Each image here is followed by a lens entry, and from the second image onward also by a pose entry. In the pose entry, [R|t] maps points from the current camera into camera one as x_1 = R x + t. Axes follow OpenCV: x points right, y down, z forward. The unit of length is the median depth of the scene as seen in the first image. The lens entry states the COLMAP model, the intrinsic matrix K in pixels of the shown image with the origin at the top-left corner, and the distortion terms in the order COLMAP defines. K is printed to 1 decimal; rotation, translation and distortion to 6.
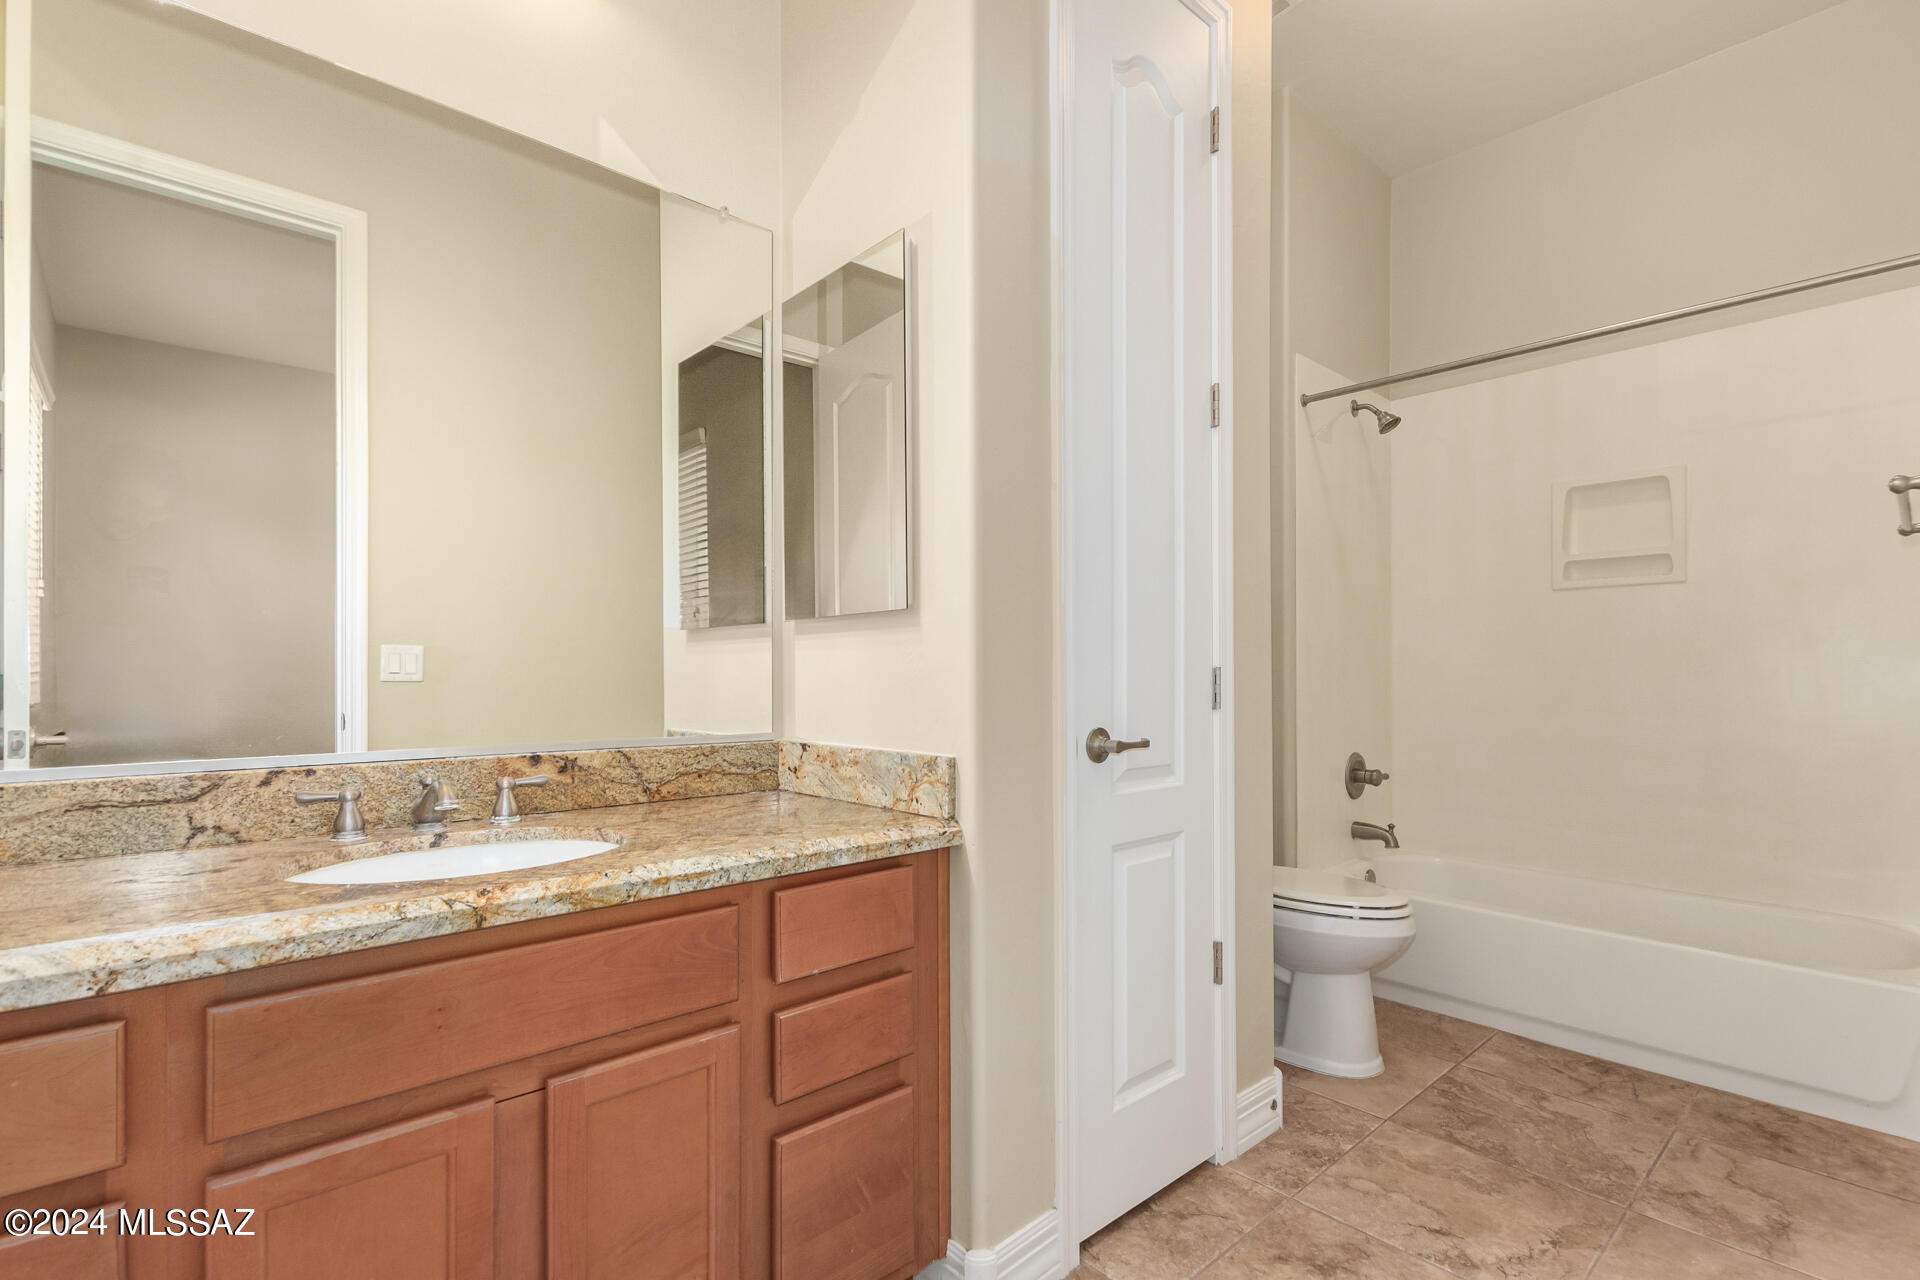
lens RADIAL K [[883.4, 0, 961.4], [0, 883.4, 641.5], [0, 0, 1]] dist [0.009533, -0.004466]
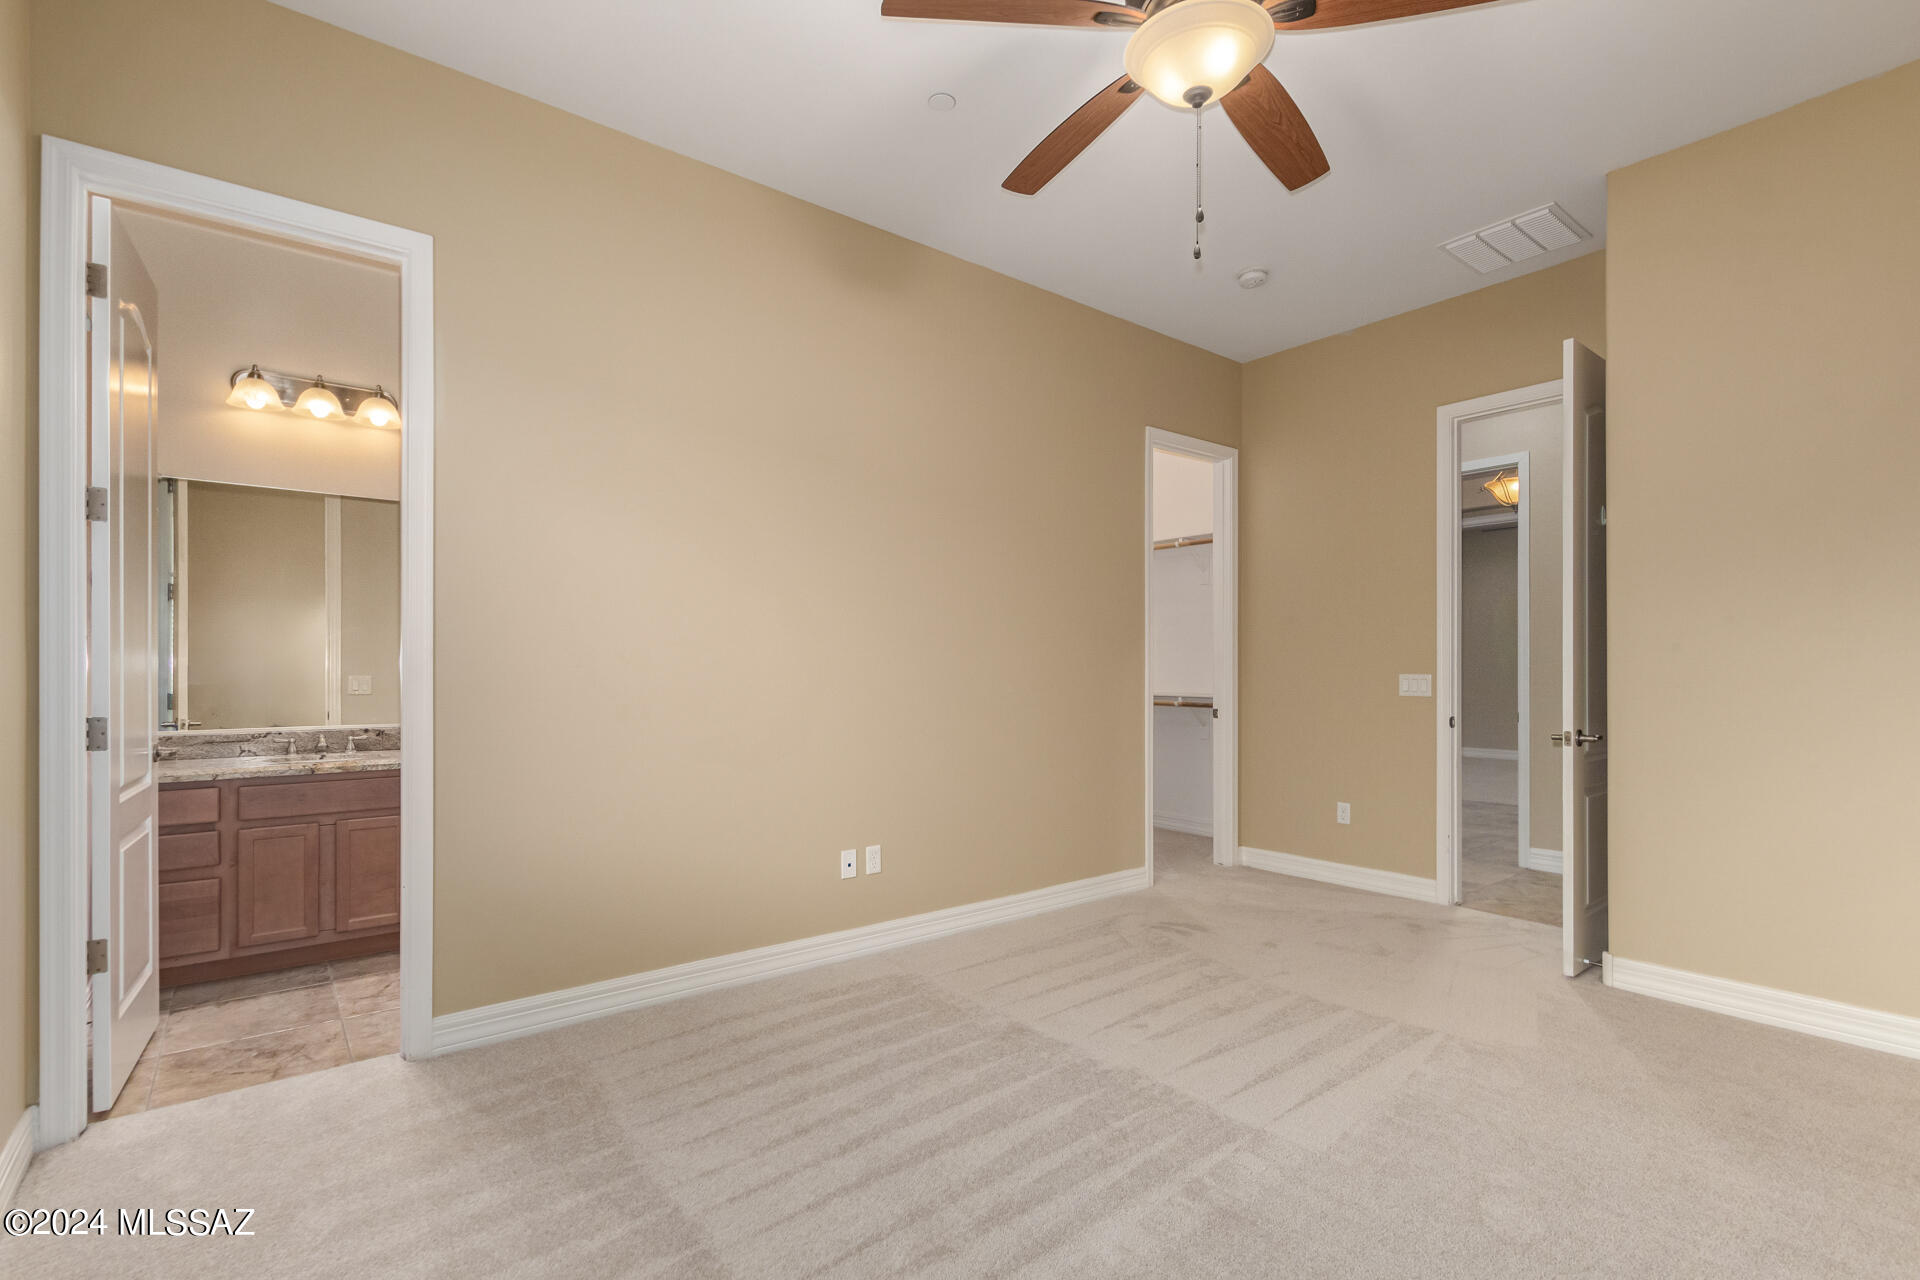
lens RADIAL K [[883.4, 0, 956.3], [0, 883.4, 651.8], [0, 0, 1]] dist [0.009533, -0.004466]
pose [[0.998017, 0.000999, -0.062936, 1.706497], [-0.000165, 0.999912, 0.013242, -0.162864], [0.062943, -0.013205, 0.997930, -1.805485]]
